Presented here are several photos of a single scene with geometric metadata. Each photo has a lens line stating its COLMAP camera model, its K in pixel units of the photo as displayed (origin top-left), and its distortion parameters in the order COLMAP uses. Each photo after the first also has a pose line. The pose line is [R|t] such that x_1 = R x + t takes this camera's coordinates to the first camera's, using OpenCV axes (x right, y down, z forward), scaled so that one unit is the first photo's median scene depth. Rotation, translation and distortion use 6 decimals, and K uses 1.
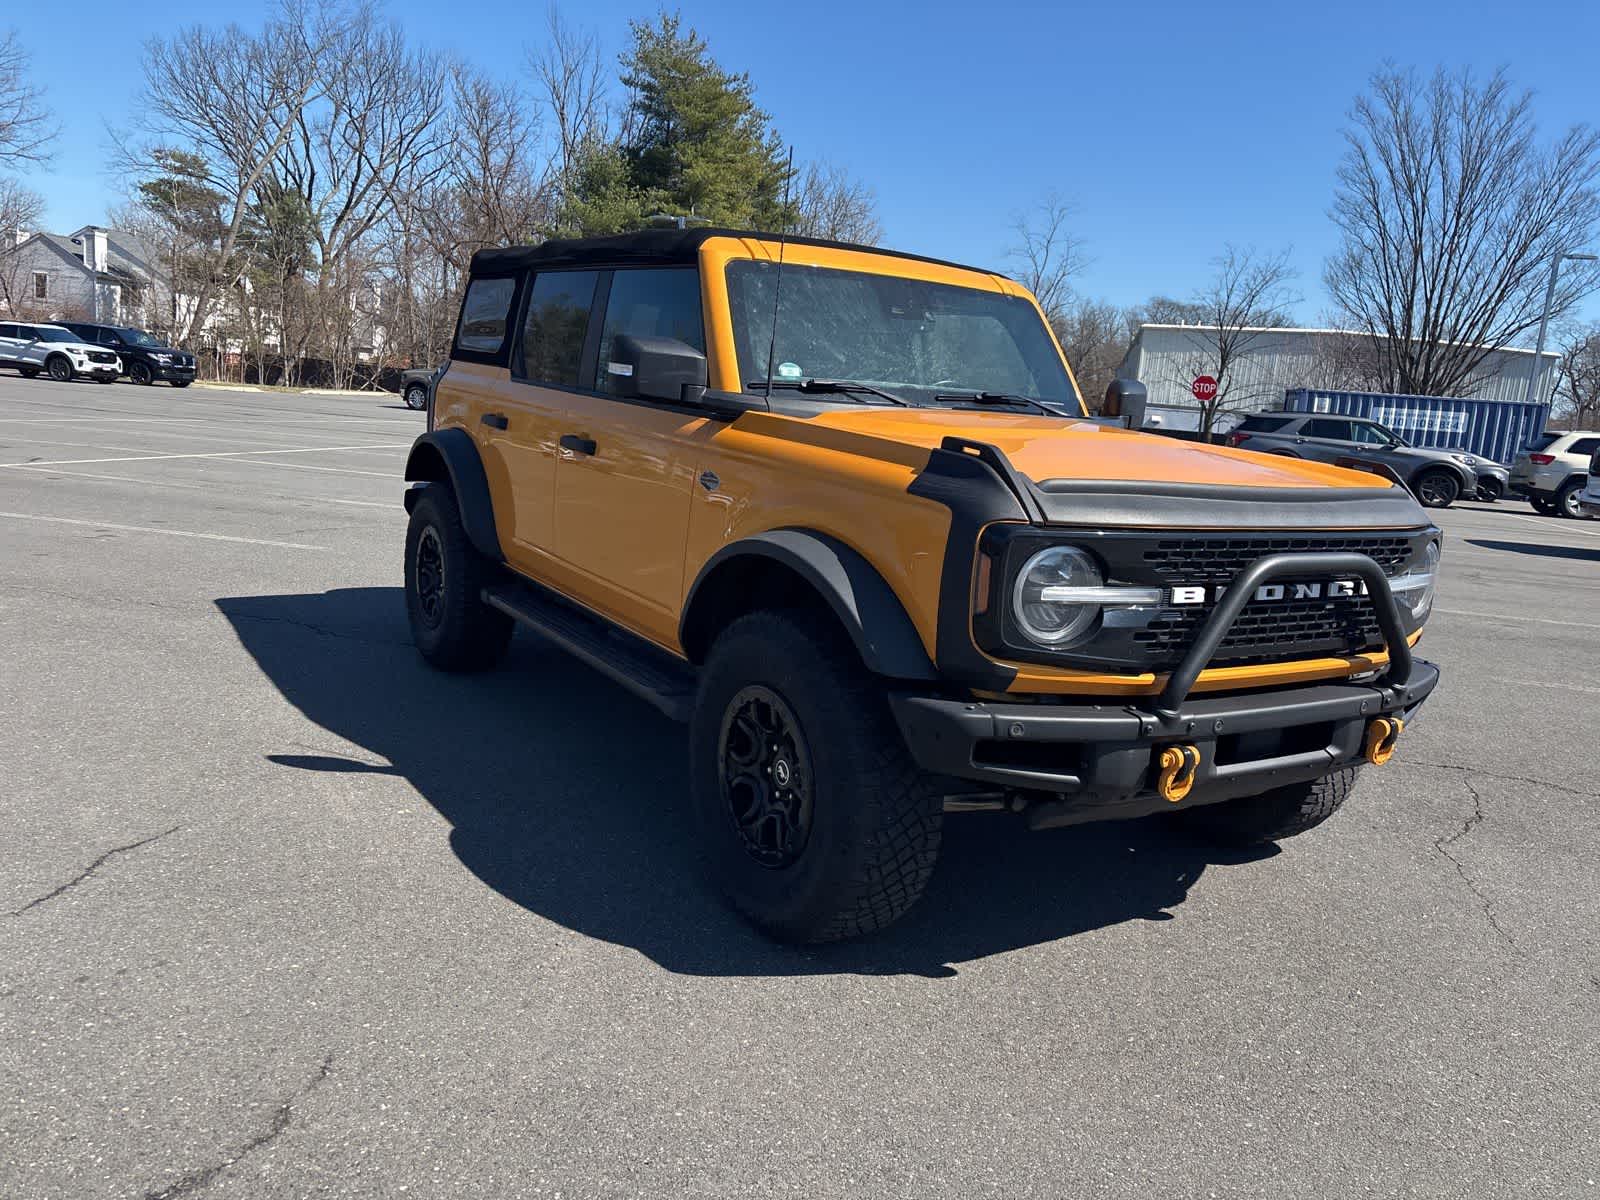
lens RADIAL K [[1219.1, 0, 817.8], [0, 1219.1, 596.4], [0, 0, 1]] dist [0.061434, -0.064303]
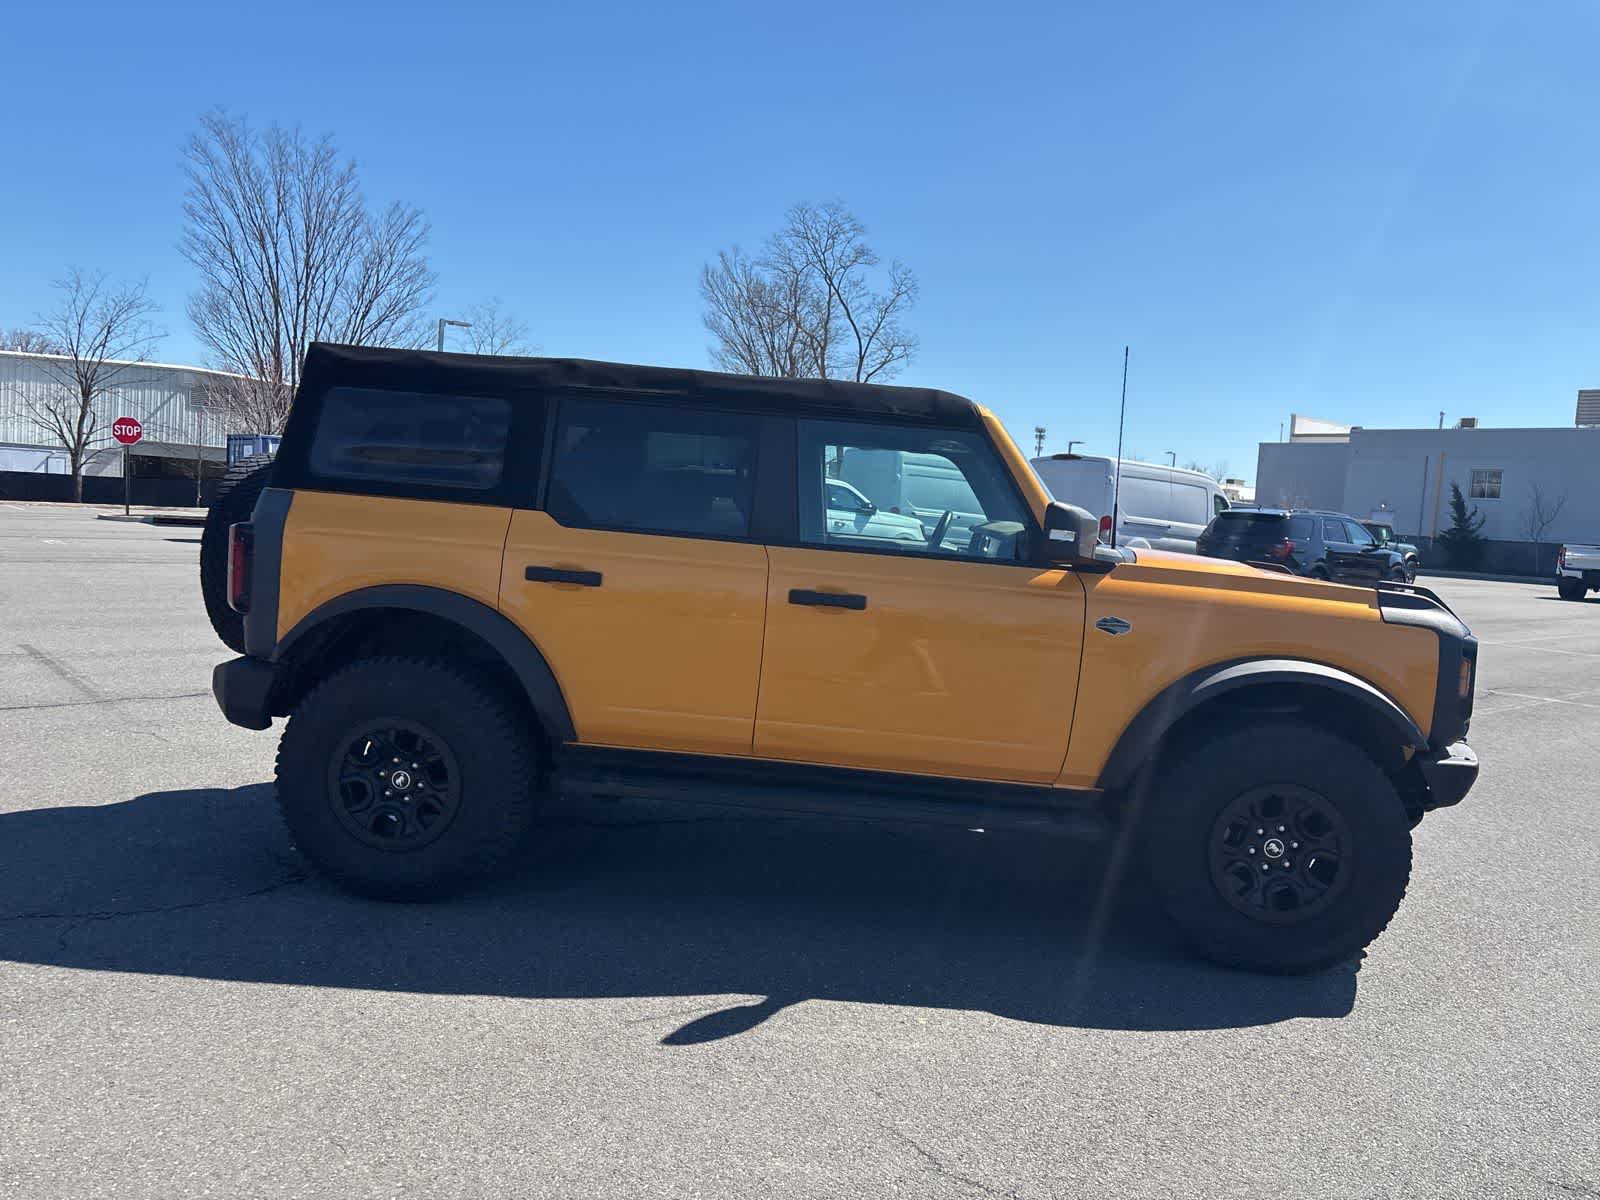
lens RADIAL K [[1210.7, 0, 815.3], [0, 1210.7, 597.6], [0, 0, 1]] dist [0.067965, -0.067014]
pose [[0.594091, -0.102269, 0.797870, -0.180724], [0.119589, 0.992091, 0.038118, -0.030745], [-0.795458, 0.072771, 0.601623, 0.081765]]
